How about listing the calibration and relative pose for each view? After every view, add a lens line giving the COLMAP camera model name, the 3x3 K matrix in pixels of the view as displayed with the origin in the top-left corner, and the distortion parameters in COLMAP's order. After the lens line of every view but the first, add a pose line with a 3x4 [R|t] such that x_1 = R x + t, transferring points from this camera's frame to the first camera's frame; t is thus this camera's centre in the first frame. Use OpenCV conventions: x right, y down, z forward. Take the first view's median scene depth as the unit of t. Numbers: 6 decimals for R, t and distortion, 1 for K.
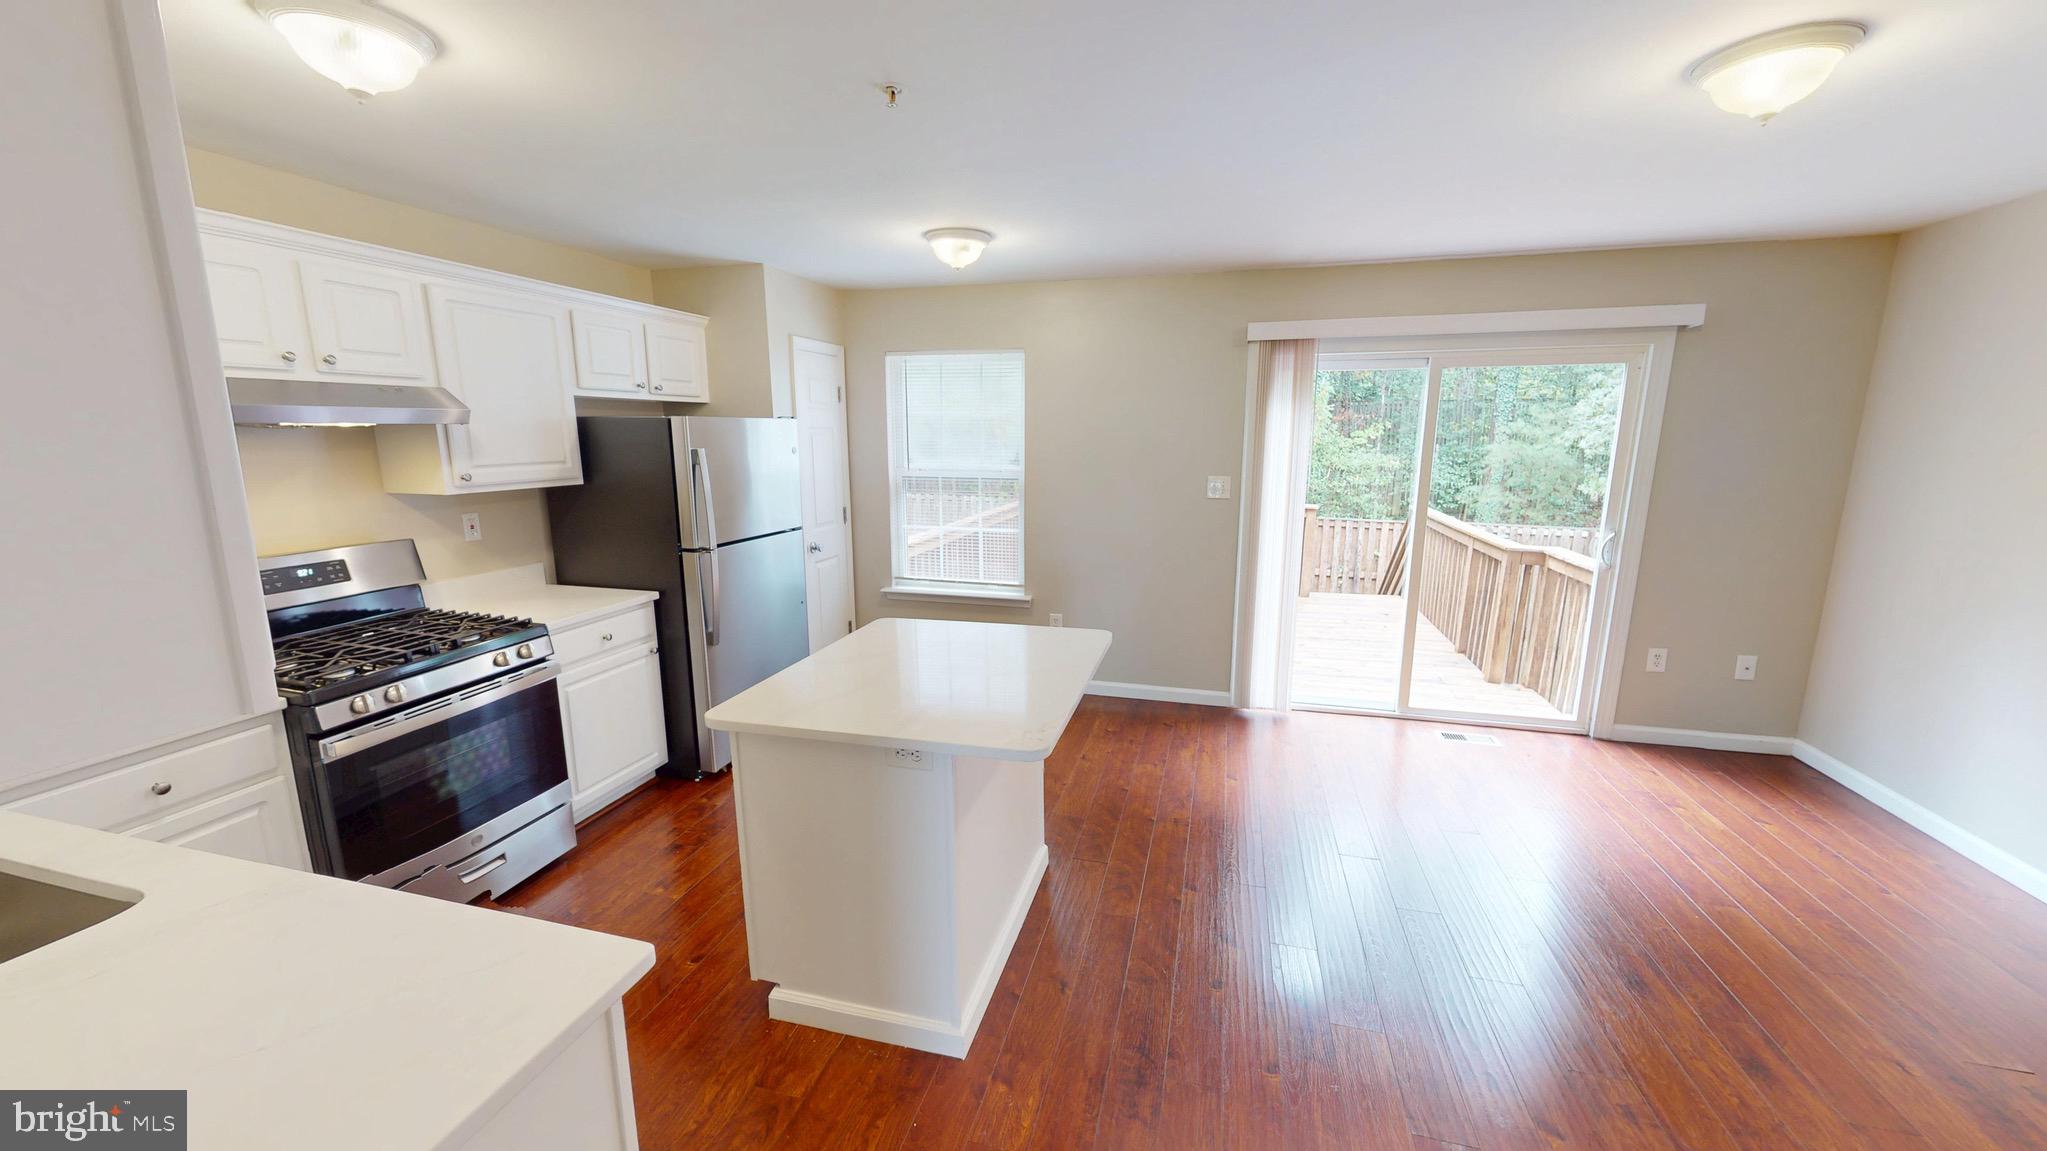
lens RADIAL K [[748.6, 0, 1022.4], [0, 748.6, 583.2], [0, 0, 1]] dist [0.000008, -0.000108]
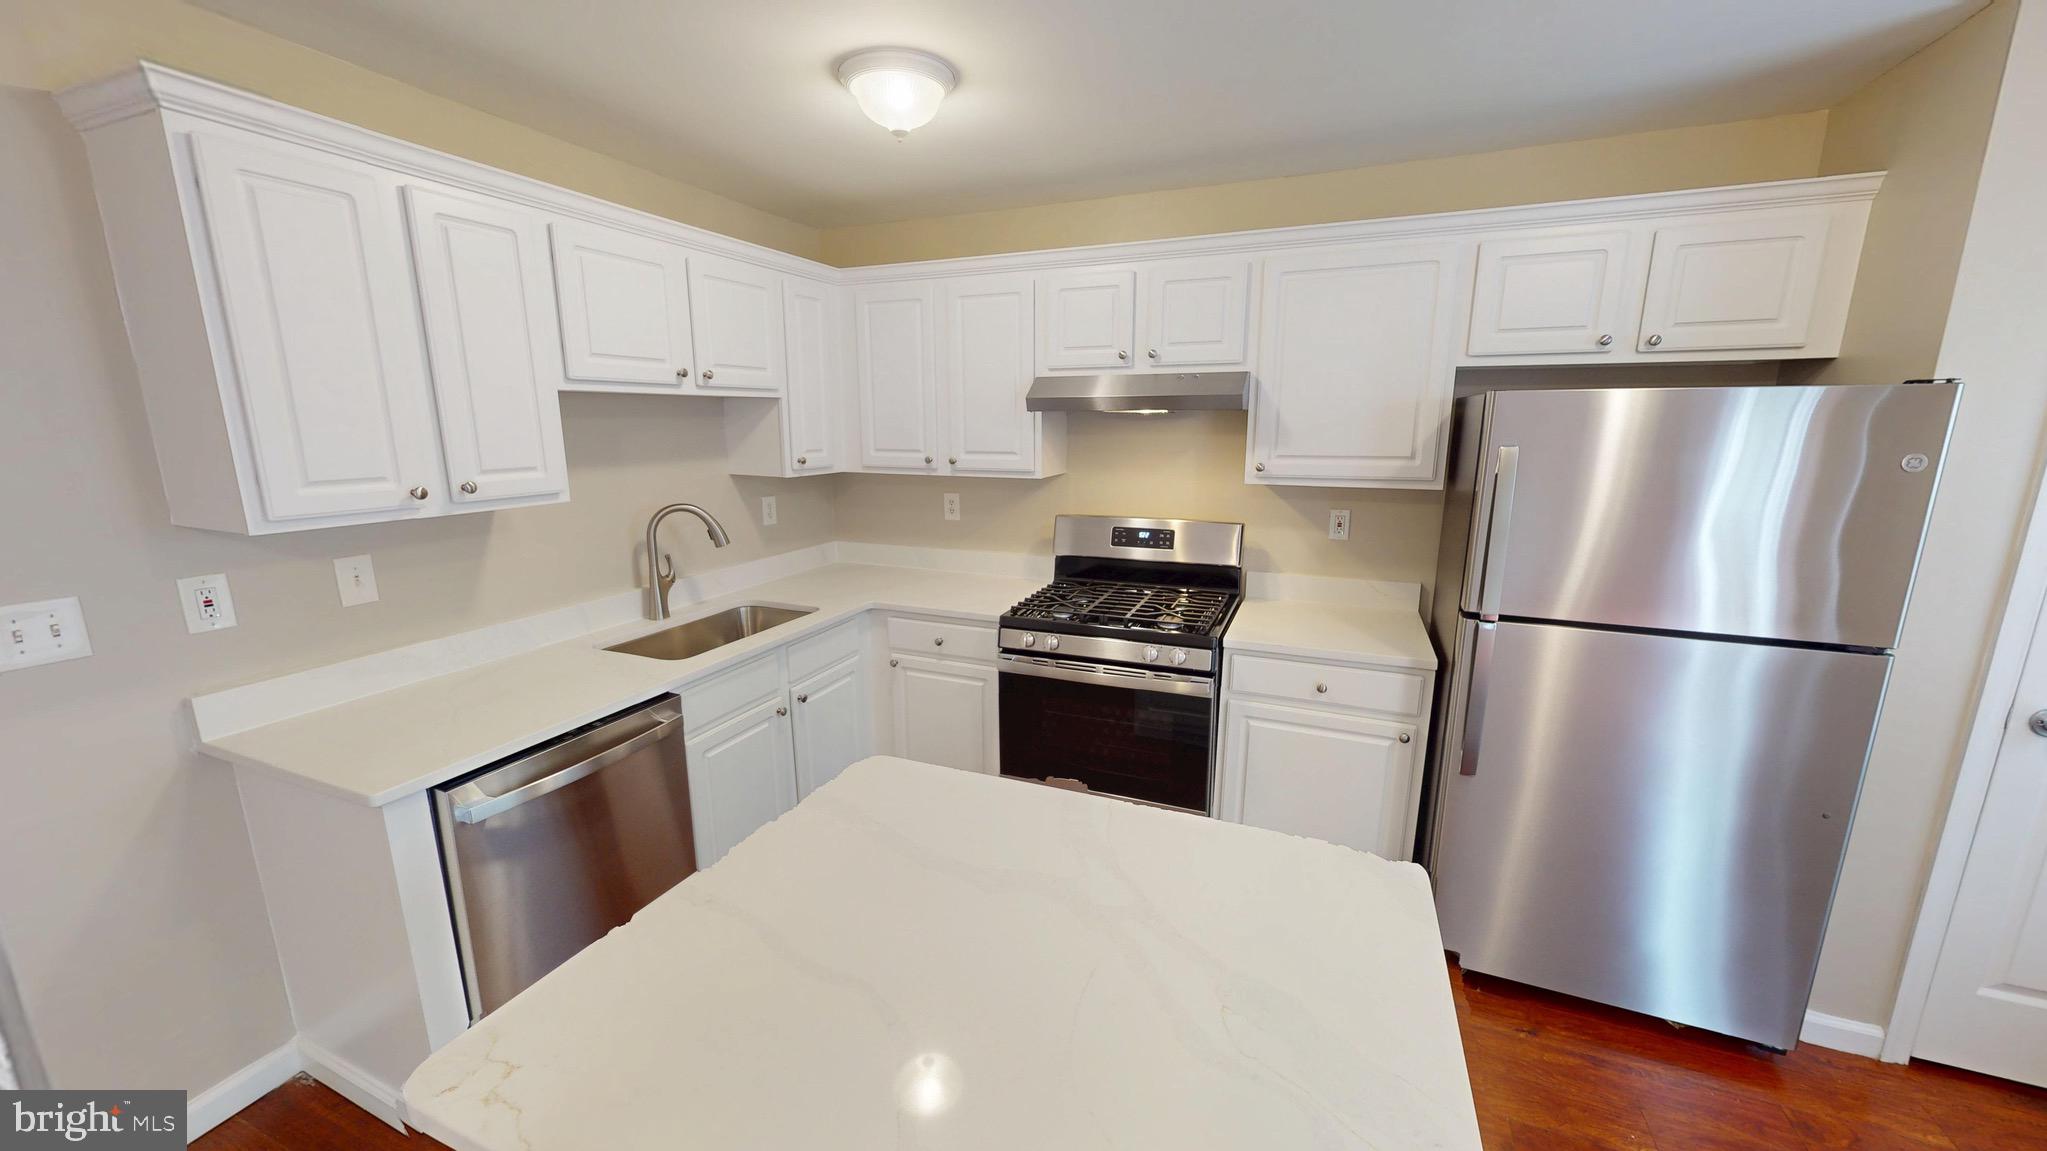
lens RADIAL K [[748.6, 0, 1026.0], [0, 748.6, 580.9], [0, 0, 1]] dist [0.000008, -0.000108]
pose [[-0.131474, 0.209054, -0.969026, 0.184091], [-0.195812, 0.952775, 0.232115, -0.135316], [0.971788, 0.220264, -0.084330, 0.675400]]
